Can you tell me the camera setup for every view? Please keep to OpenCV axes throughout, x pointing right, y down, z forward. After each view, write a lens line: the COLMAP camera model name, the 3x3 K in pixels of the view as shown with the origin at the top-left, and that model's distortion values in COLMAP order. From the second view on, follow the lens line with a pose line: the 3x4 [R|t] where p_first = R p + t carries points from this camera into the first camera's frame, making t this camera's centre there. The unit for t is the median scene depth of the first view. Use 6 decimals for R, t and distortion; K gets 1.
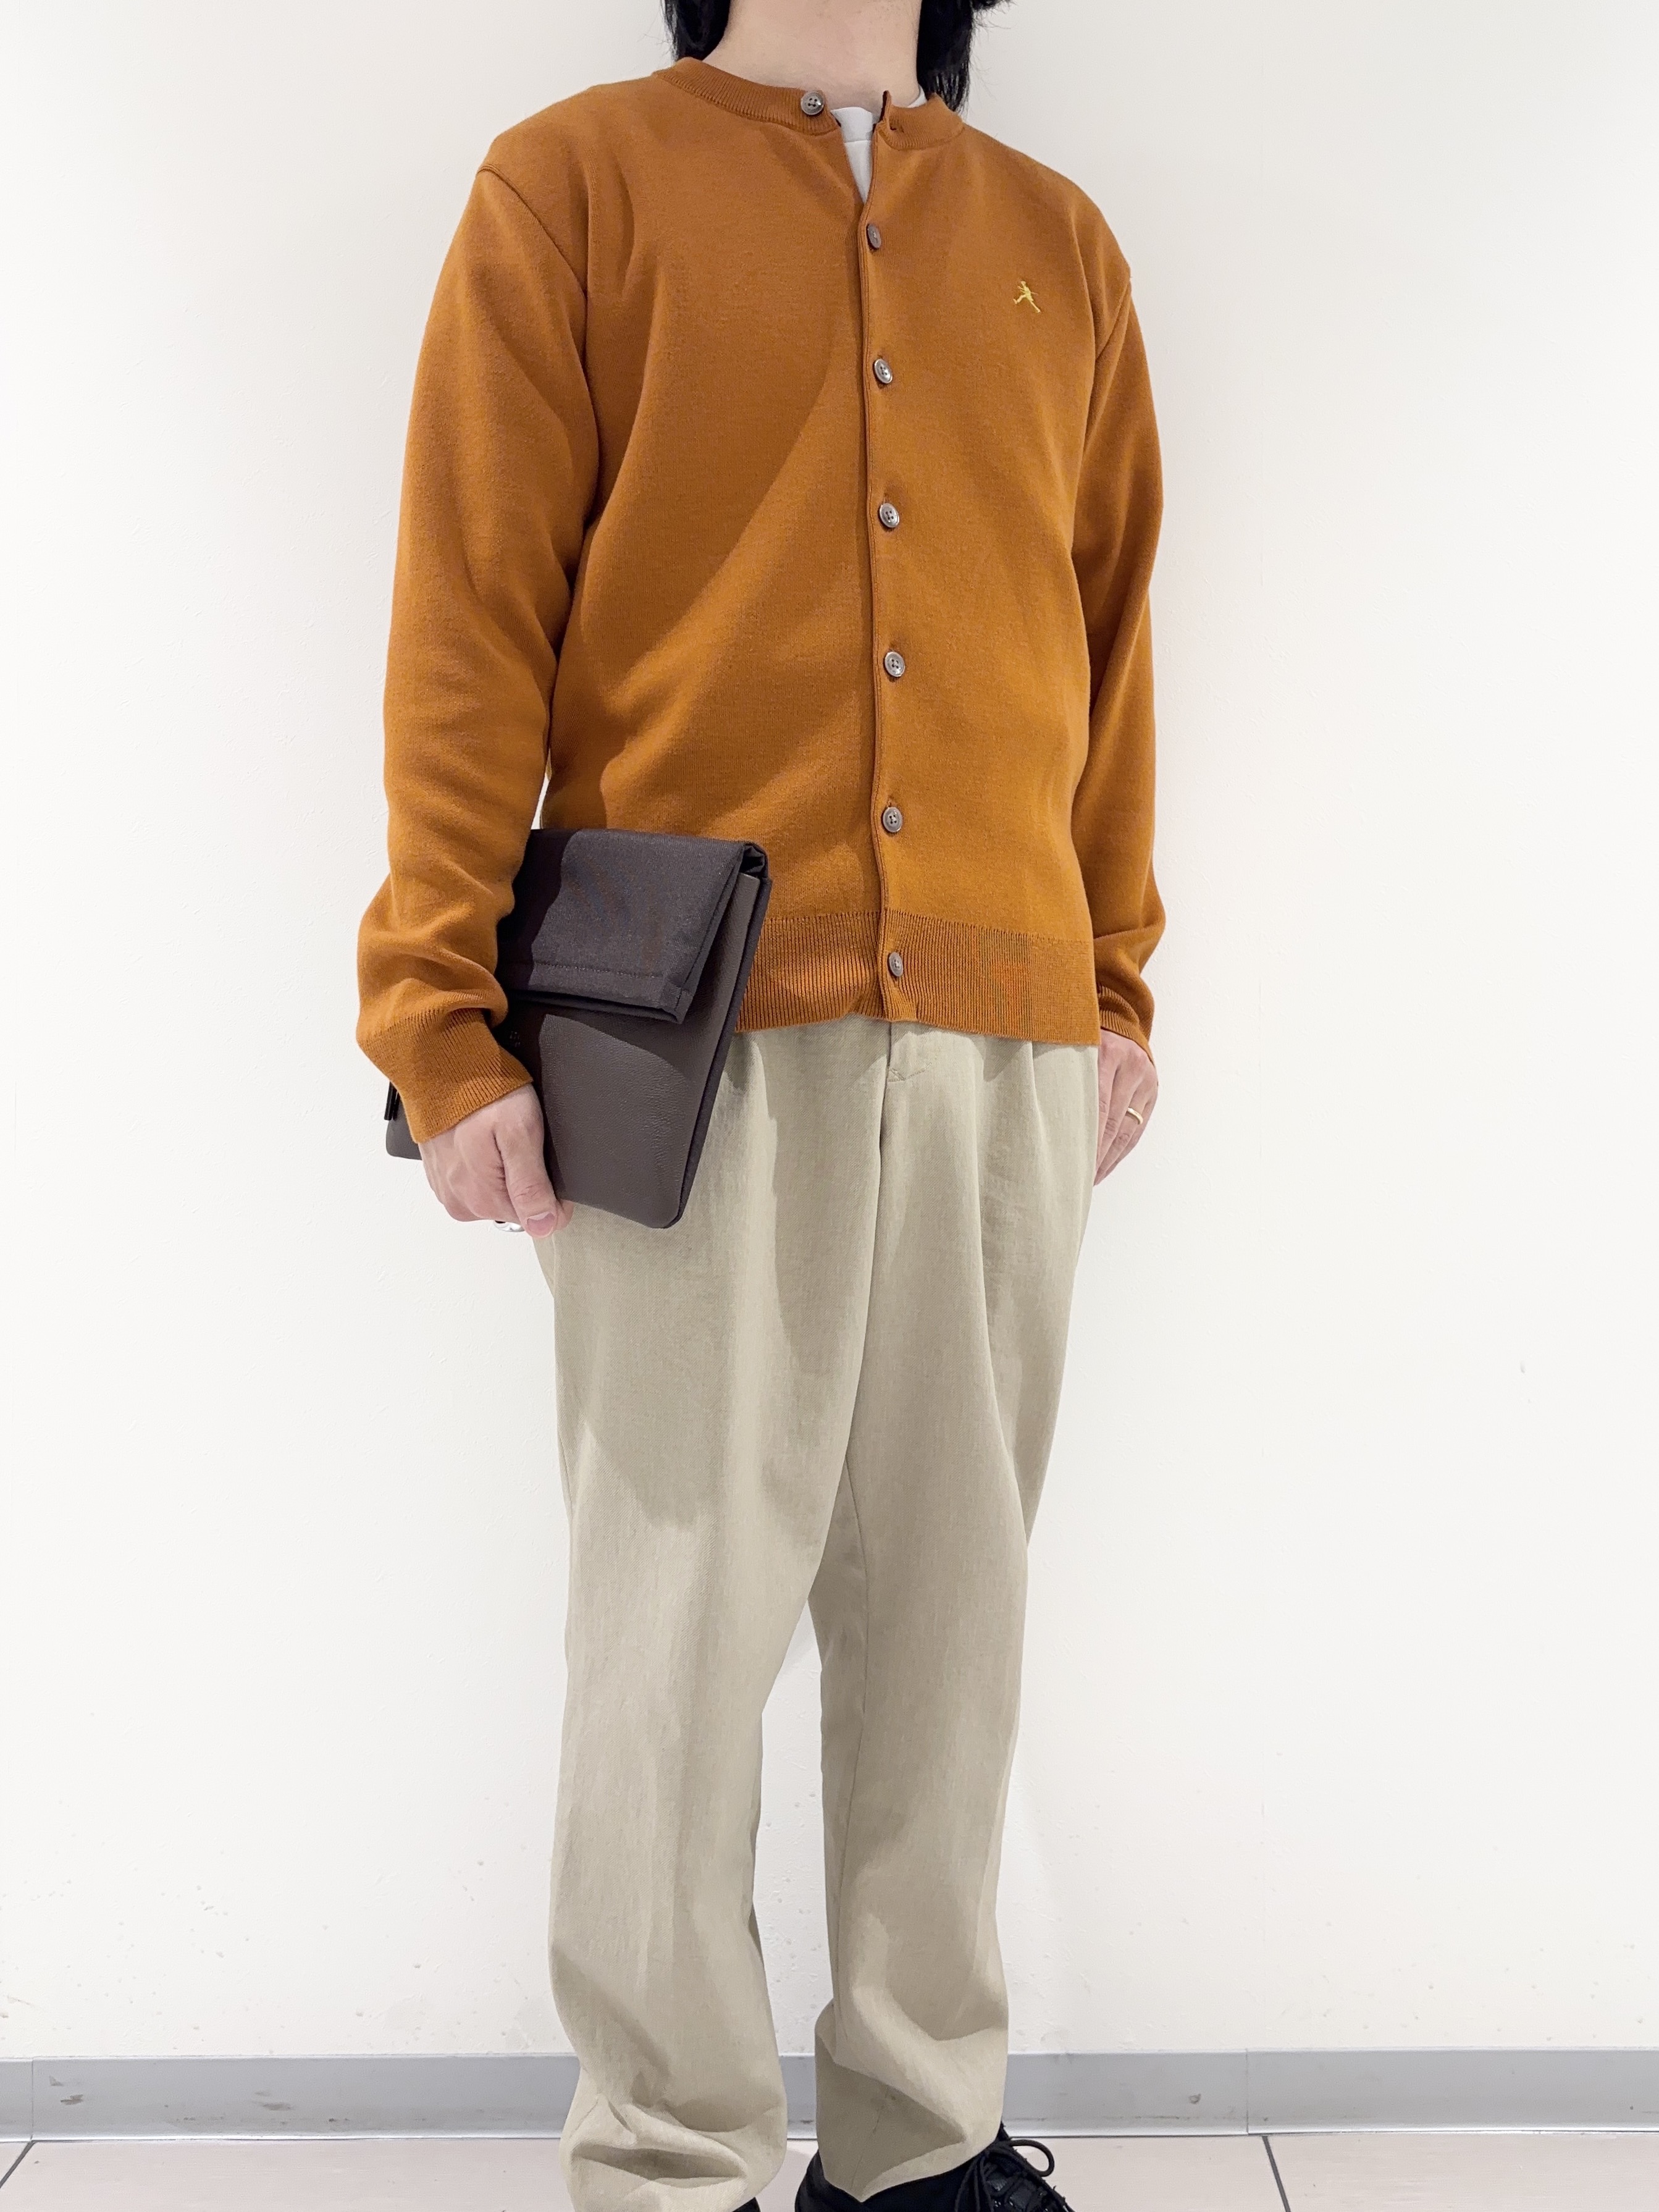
lens RADIAL K [[1736.0, 0, 829.5], [0, 1736.0, 1106.0], [0, 0, 1]] dist [0.006950, 0.002044]
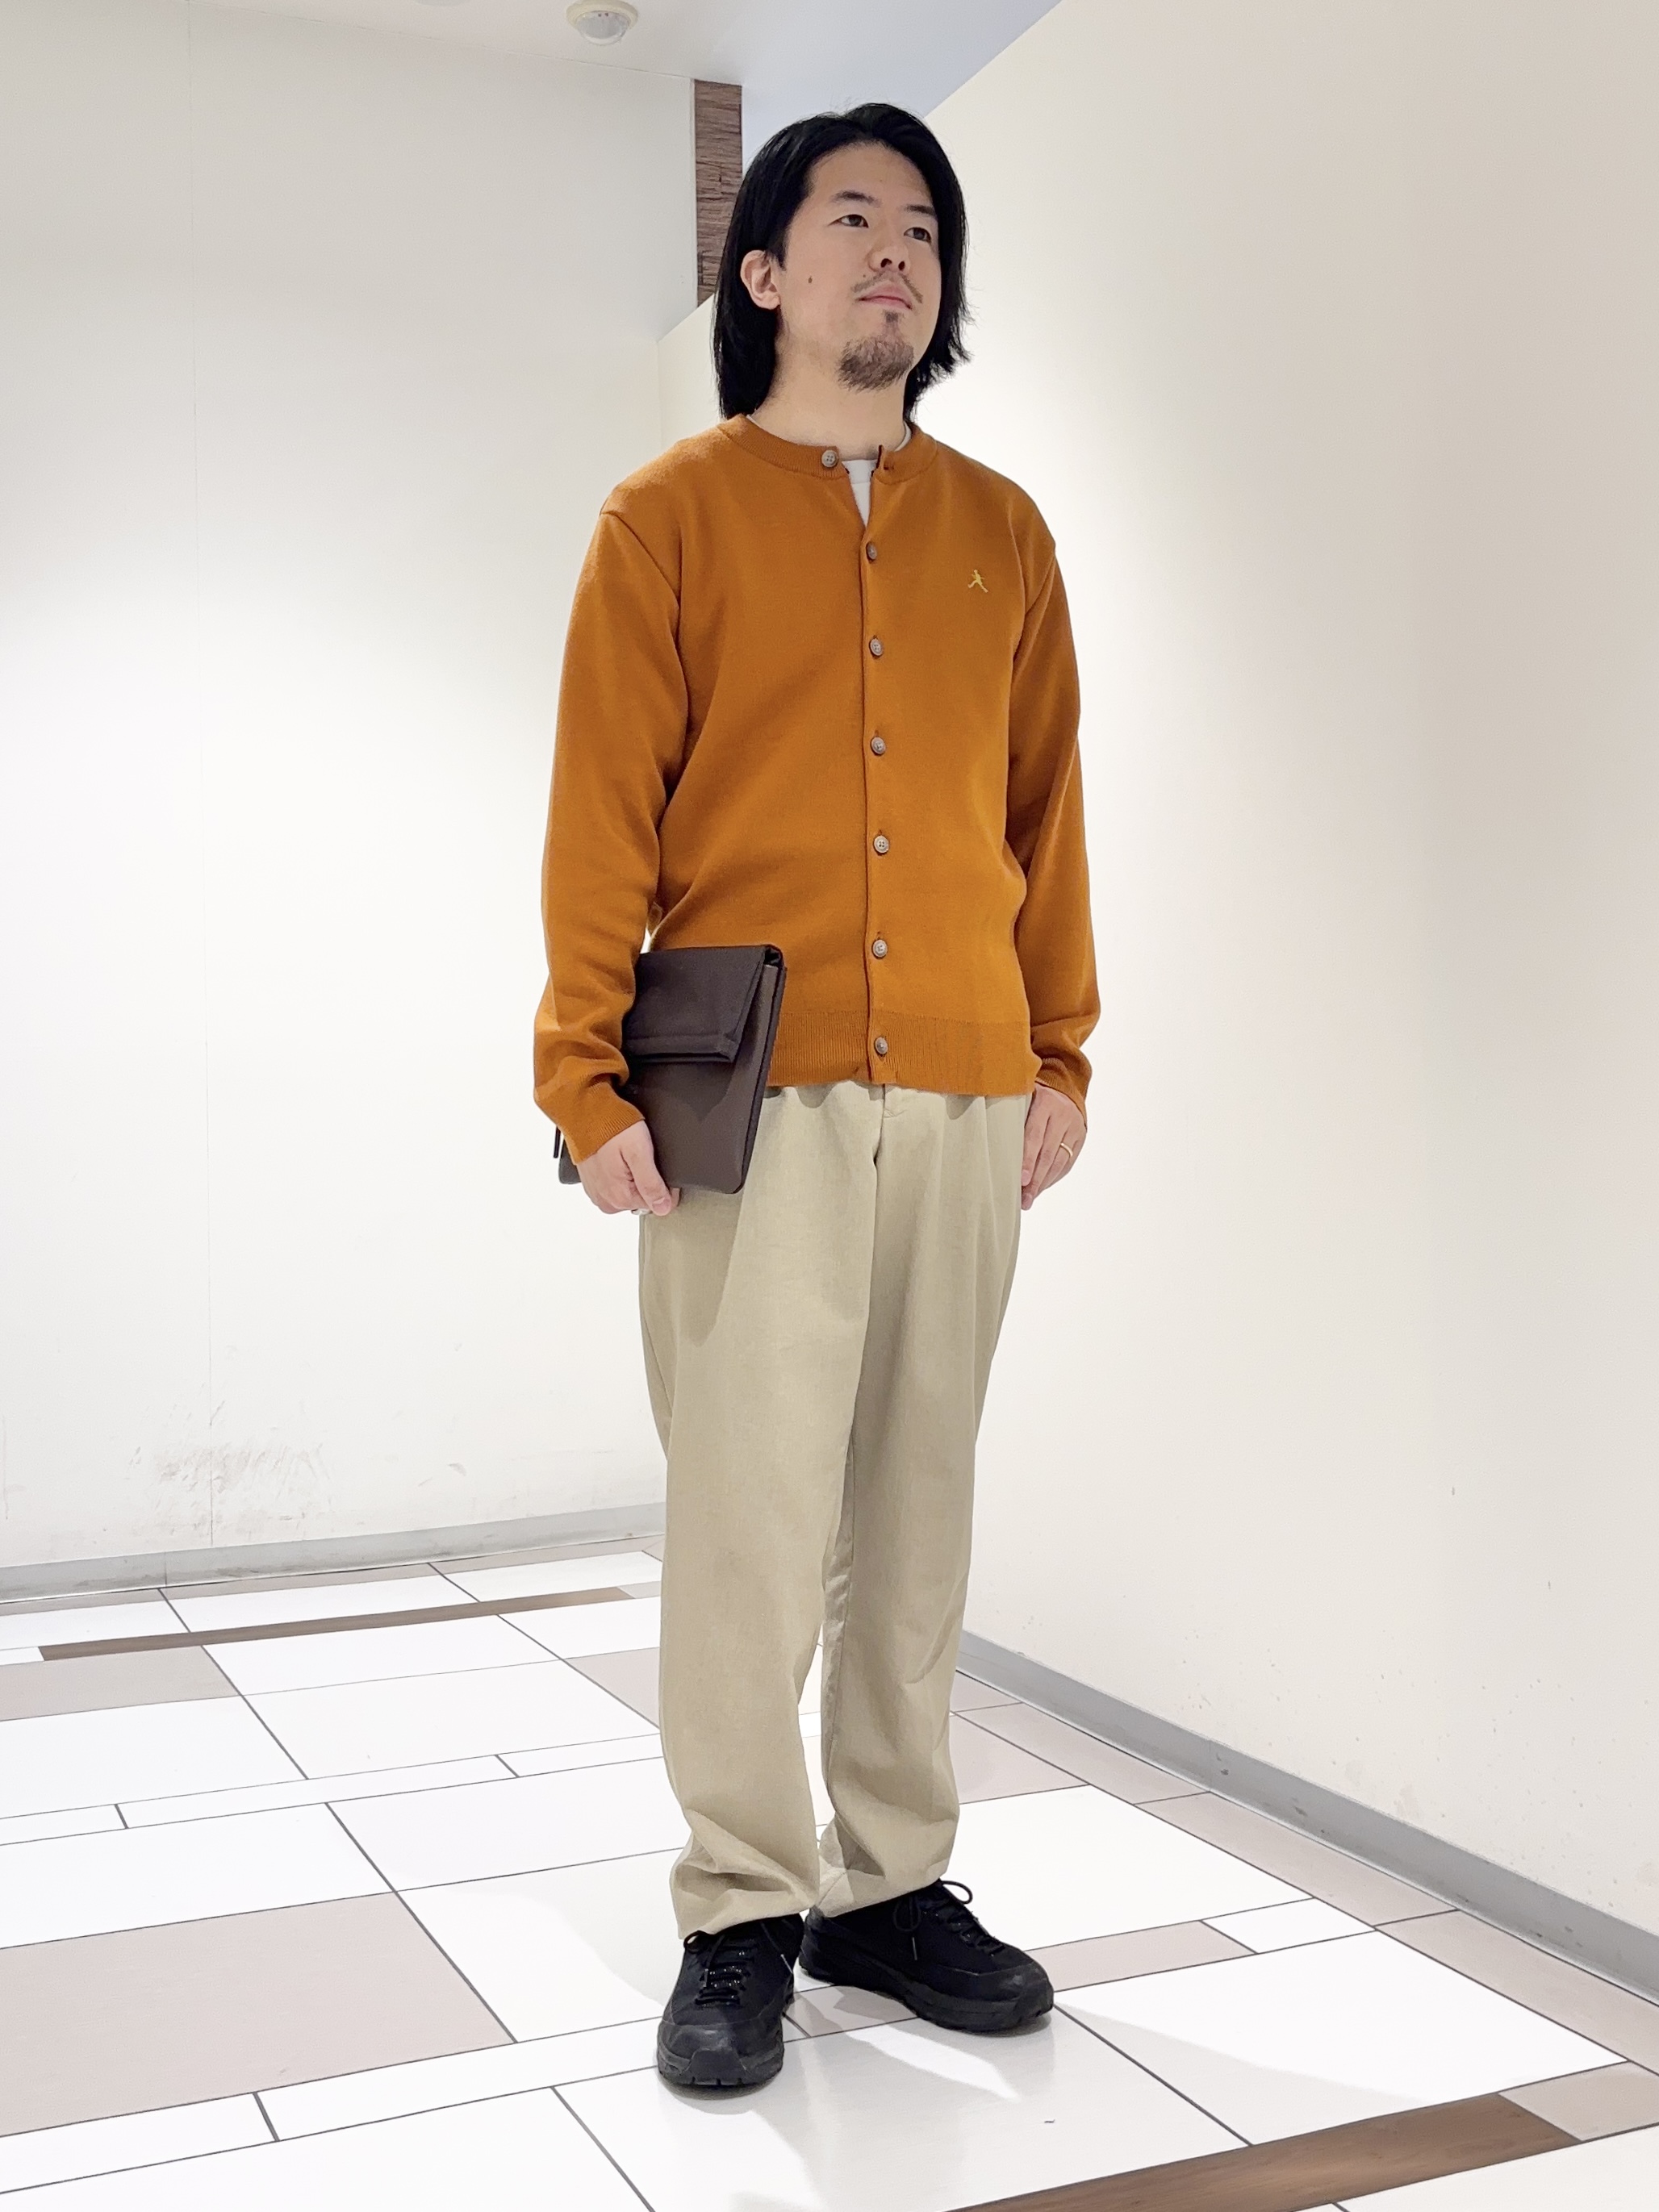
lens RADIAL K [[2342.8, 0, 829.5], [0, 2342.8, 1106.0], [0, 0, 1]] dist [0.008137, 0.002487]
pose [[0.999891, 0.012020, 0.008533, -0.021654], [-0.011784, 0.999559, -0.027243, 0.025988], [-0.008857, 0.027139, 0.999592, -0.999000]]
